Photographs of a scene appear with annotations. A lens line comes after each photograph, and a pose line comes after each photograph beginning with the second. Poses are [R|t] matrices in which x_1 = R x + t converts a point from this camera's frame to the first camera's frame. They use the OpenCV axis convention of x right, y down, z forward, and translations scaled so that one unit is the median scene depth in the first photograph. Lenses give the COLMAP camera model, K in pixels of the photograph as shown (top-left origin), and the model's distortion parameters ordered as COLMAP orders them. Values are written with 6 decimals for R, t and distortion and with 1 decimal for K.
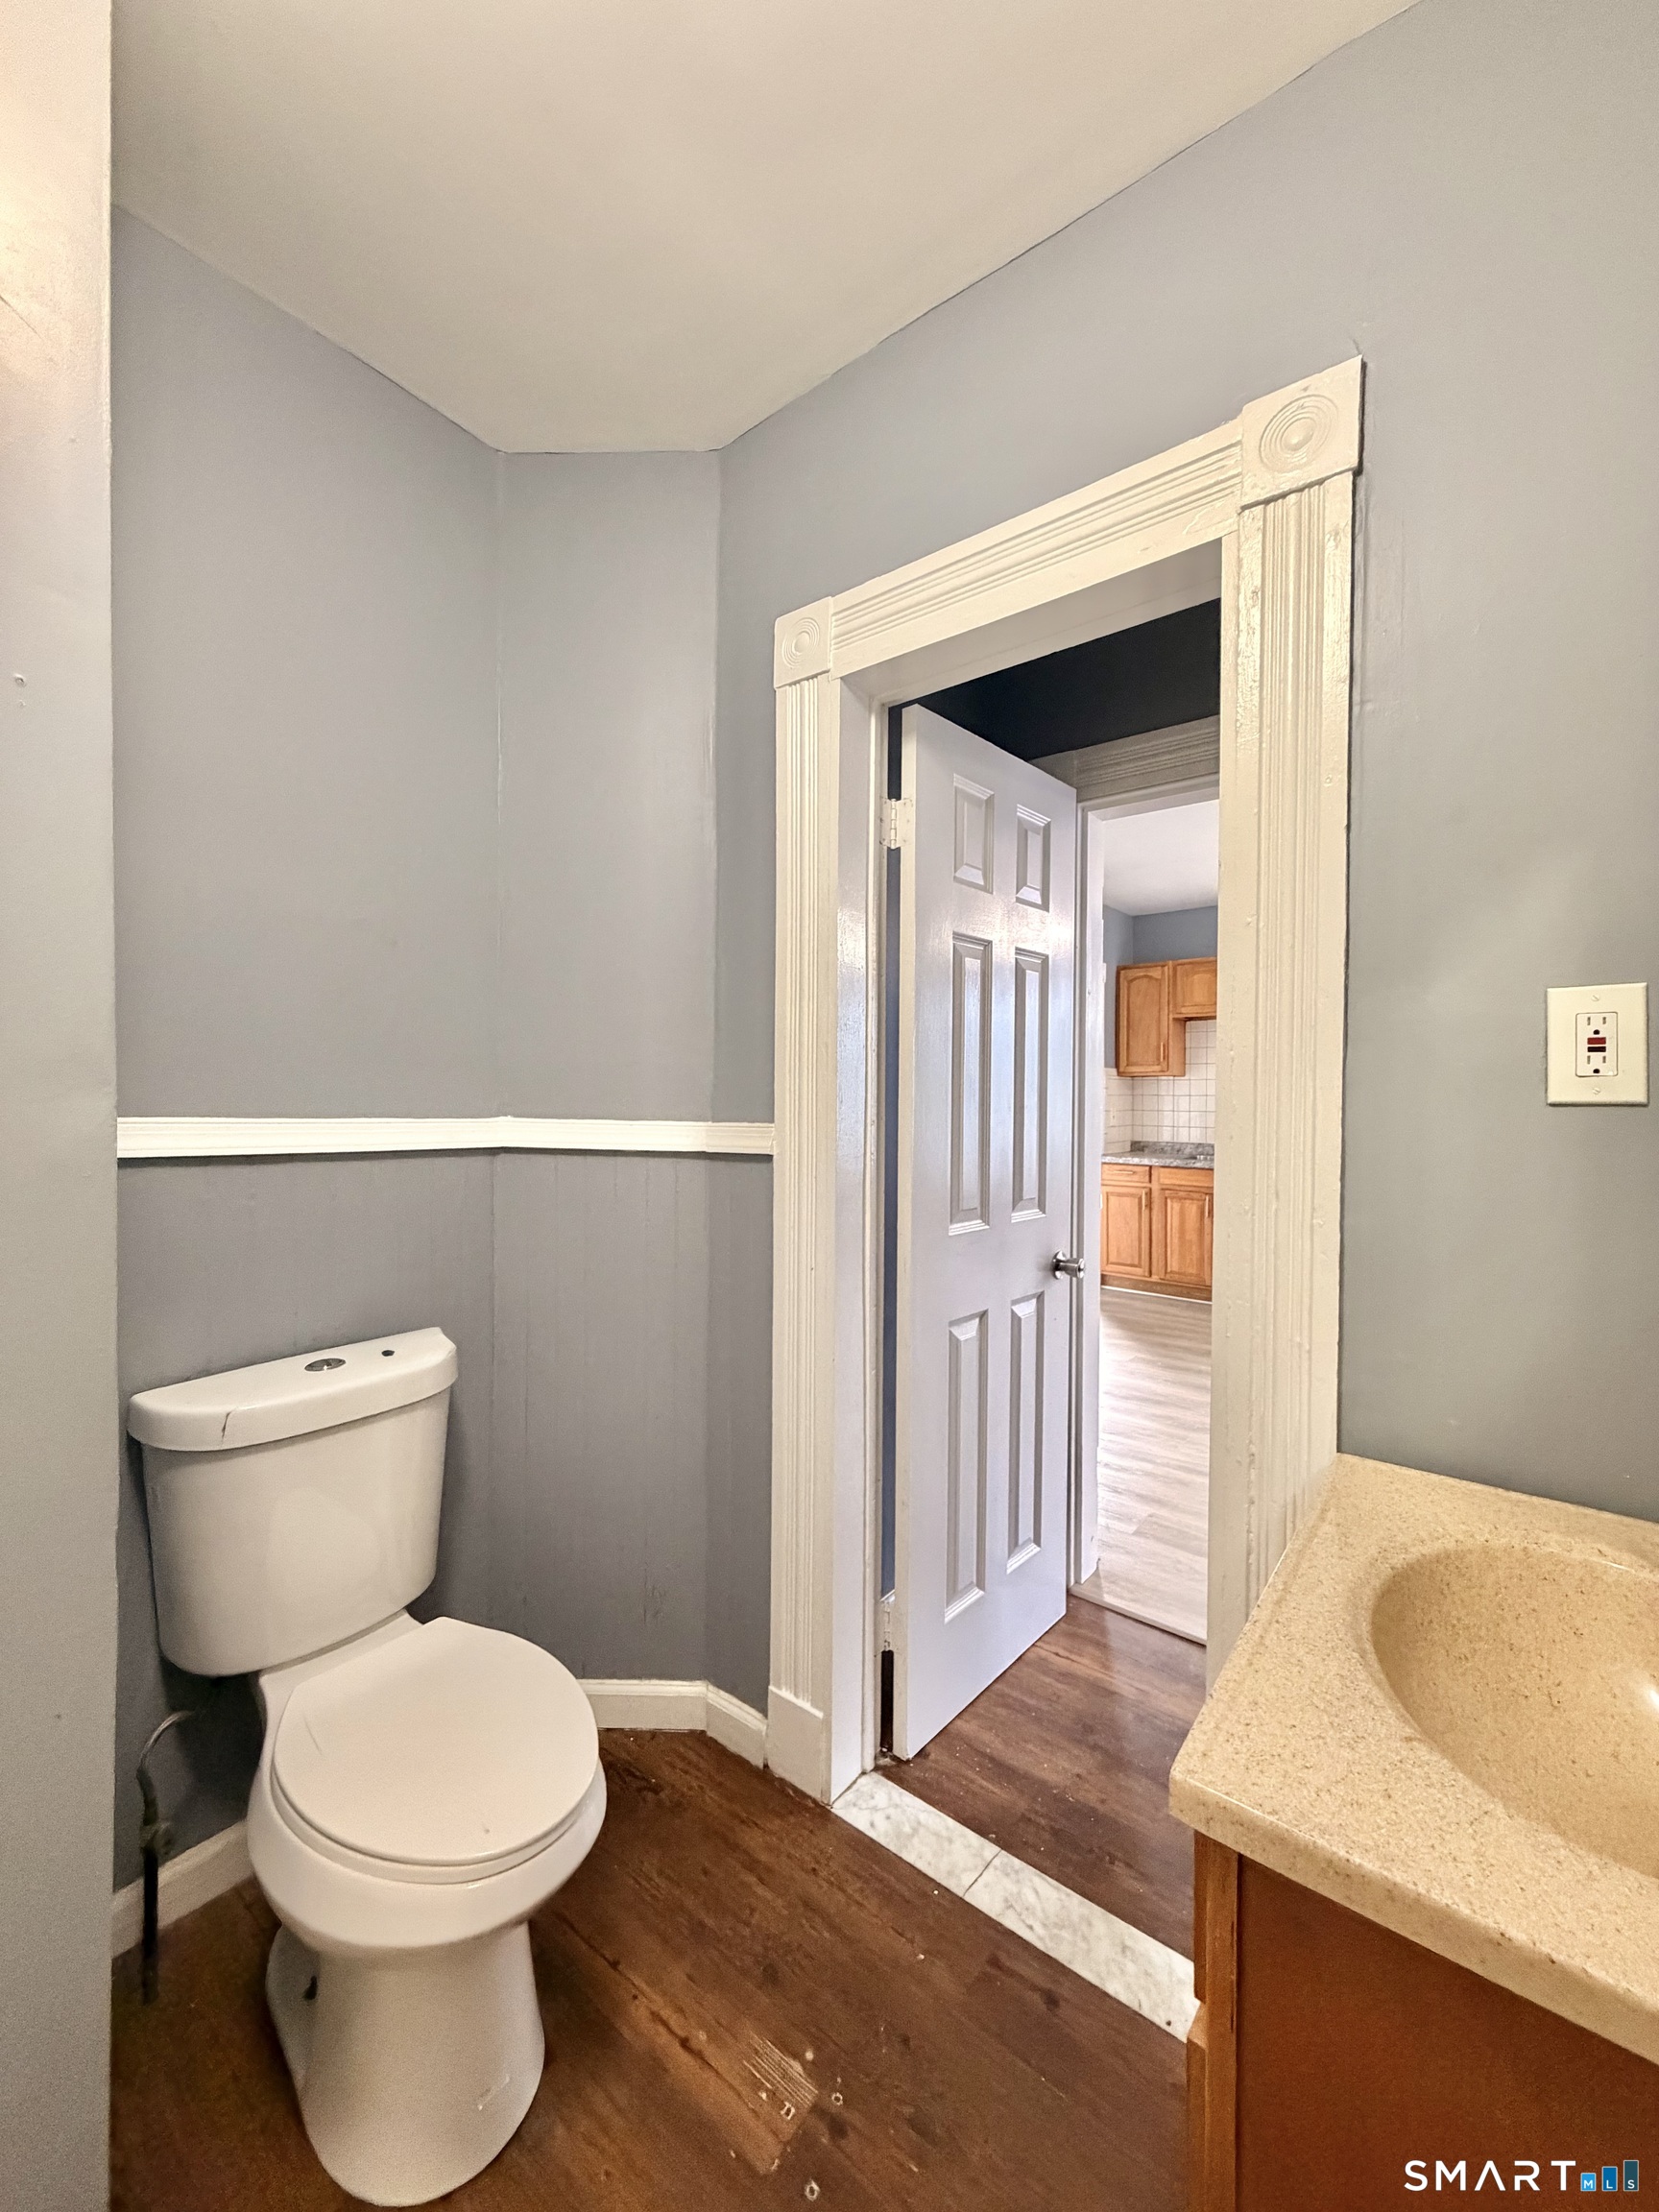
lens RADIAL K [[873.8, 0, 833.2], [0, 873.8, 1099.1], [0, 0, 1]] dist [0.000512, 0.000141]
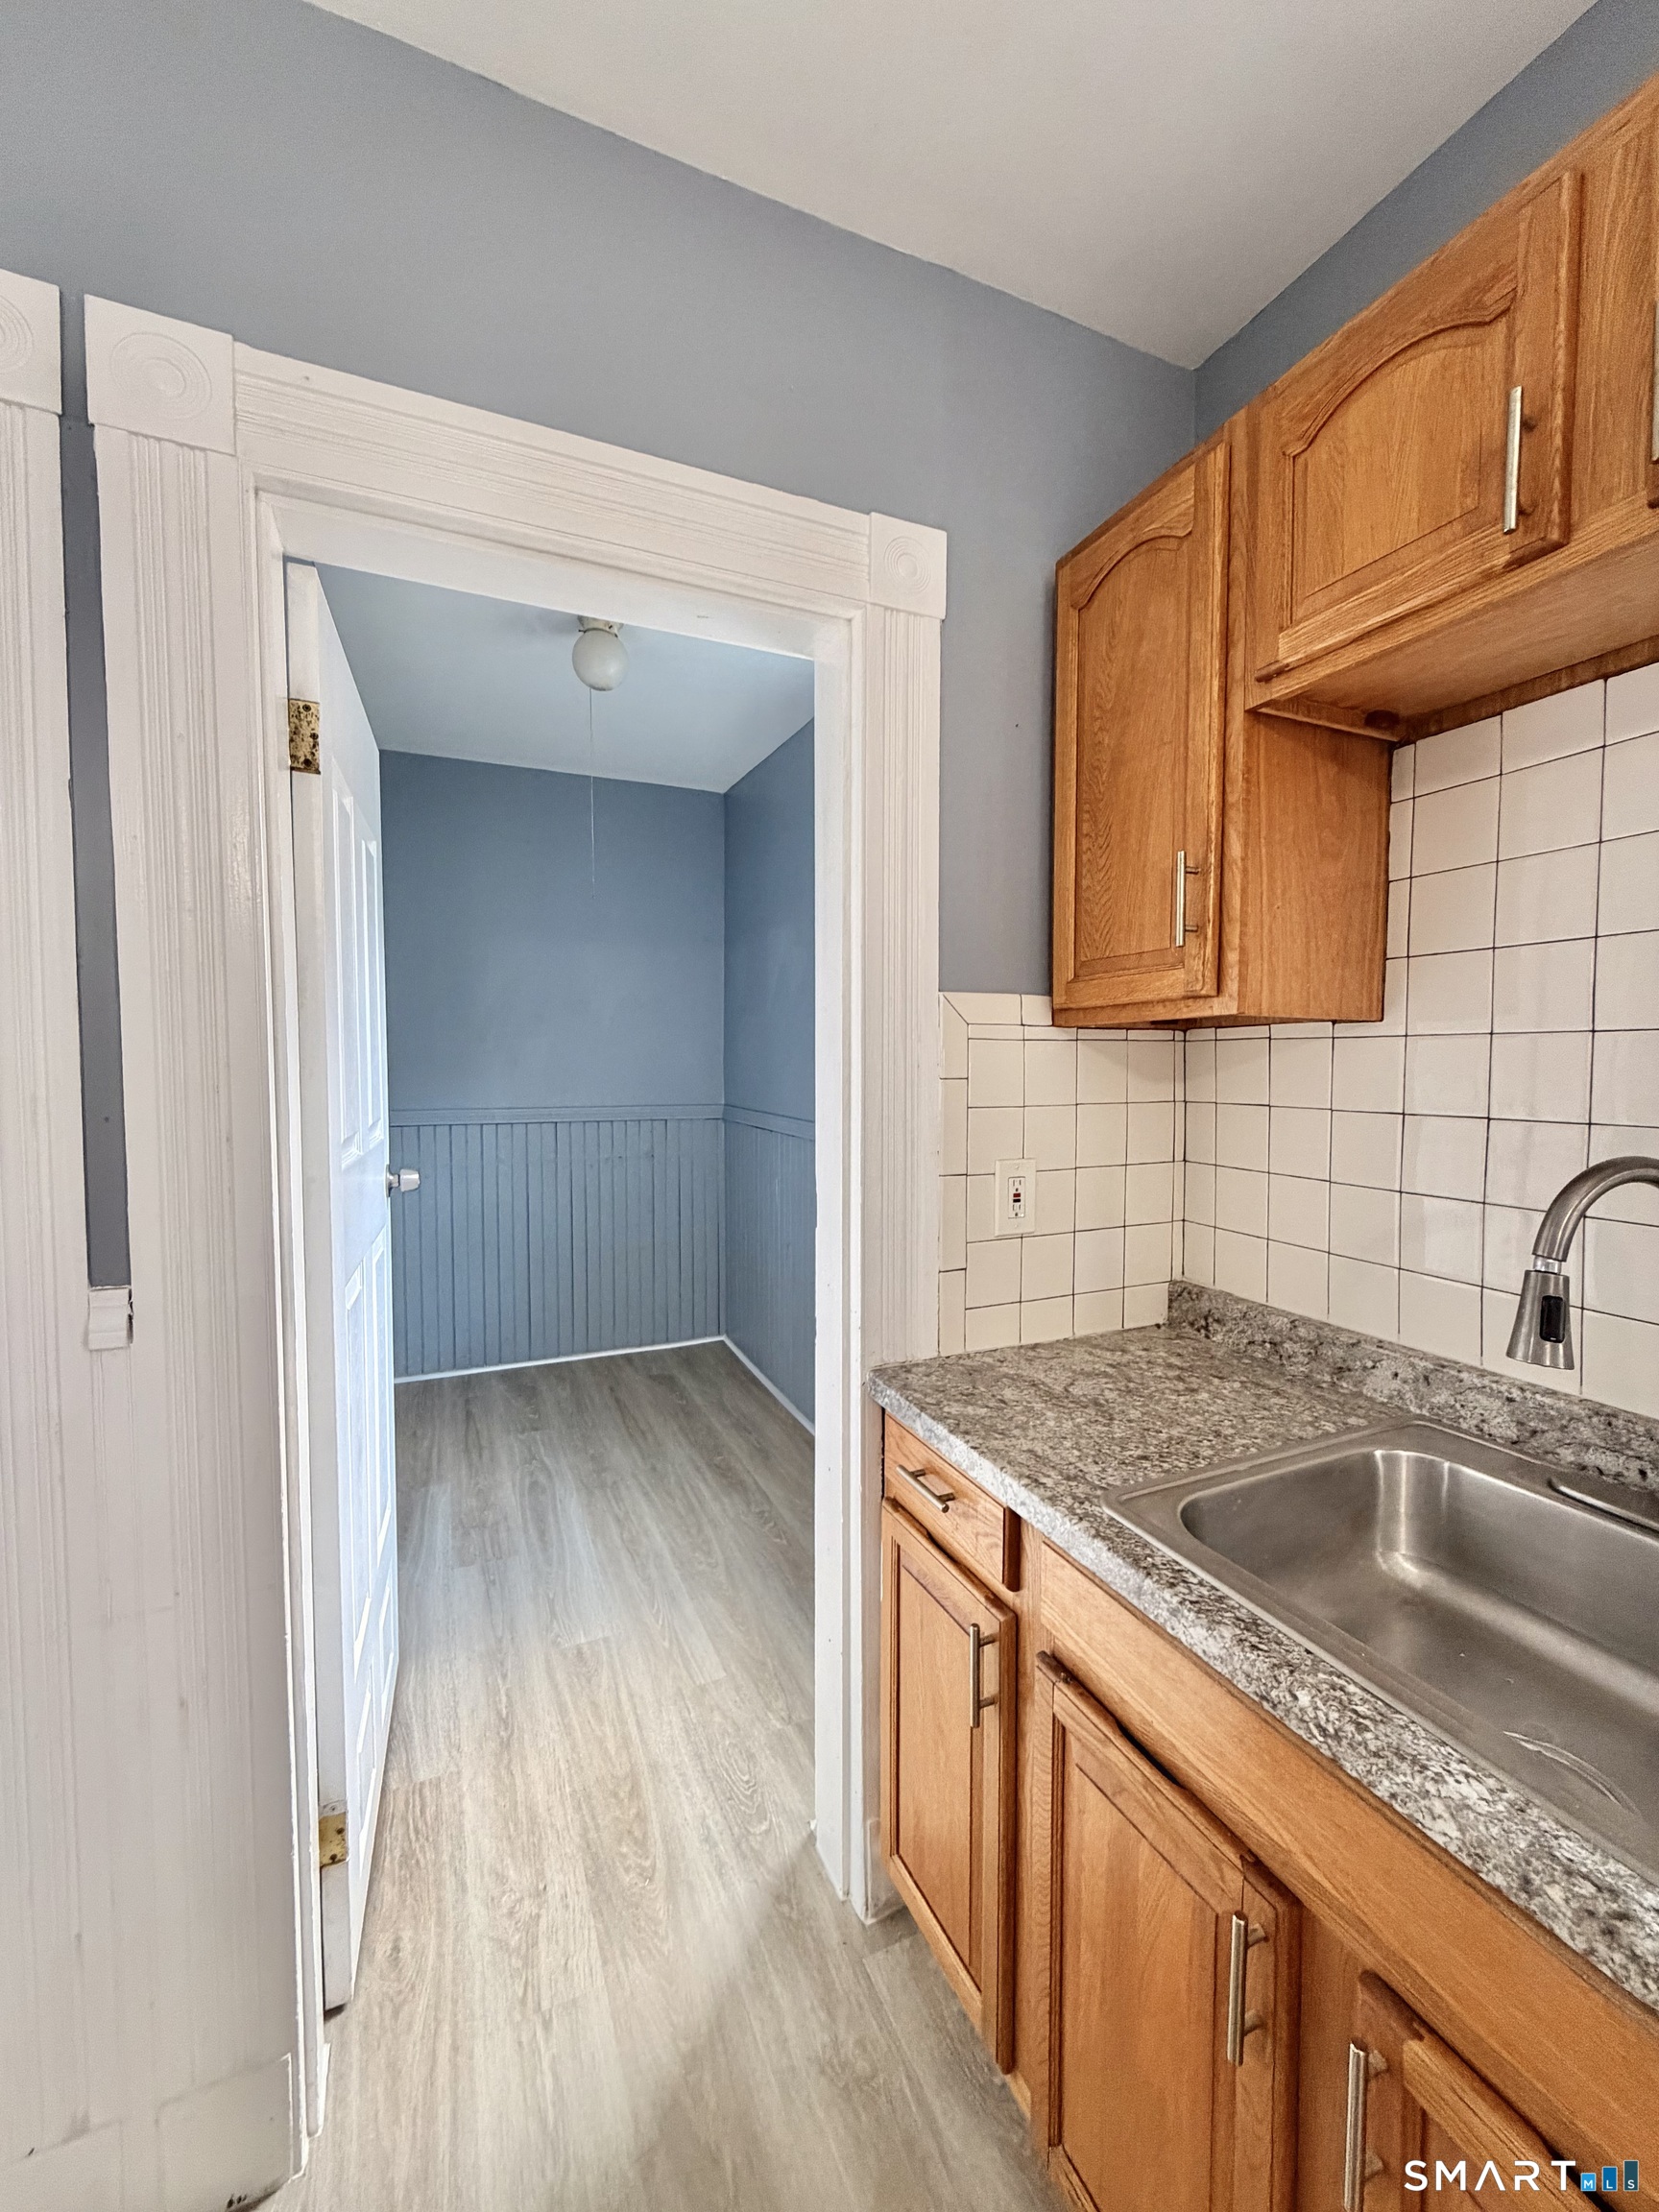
lens RADIAL K [[873.8, 0, 829.3], [0, 873.8, 1103.2], [0, 0, 1]] dist [0.000512, 0.000141]
pose [[0.886334, 0.011053, -0.462915, 0.396757], [0.008001, 0.999200, 0.039177, -0.015685], [0.462978, -0.038428, 0.885536, 0.785972]]
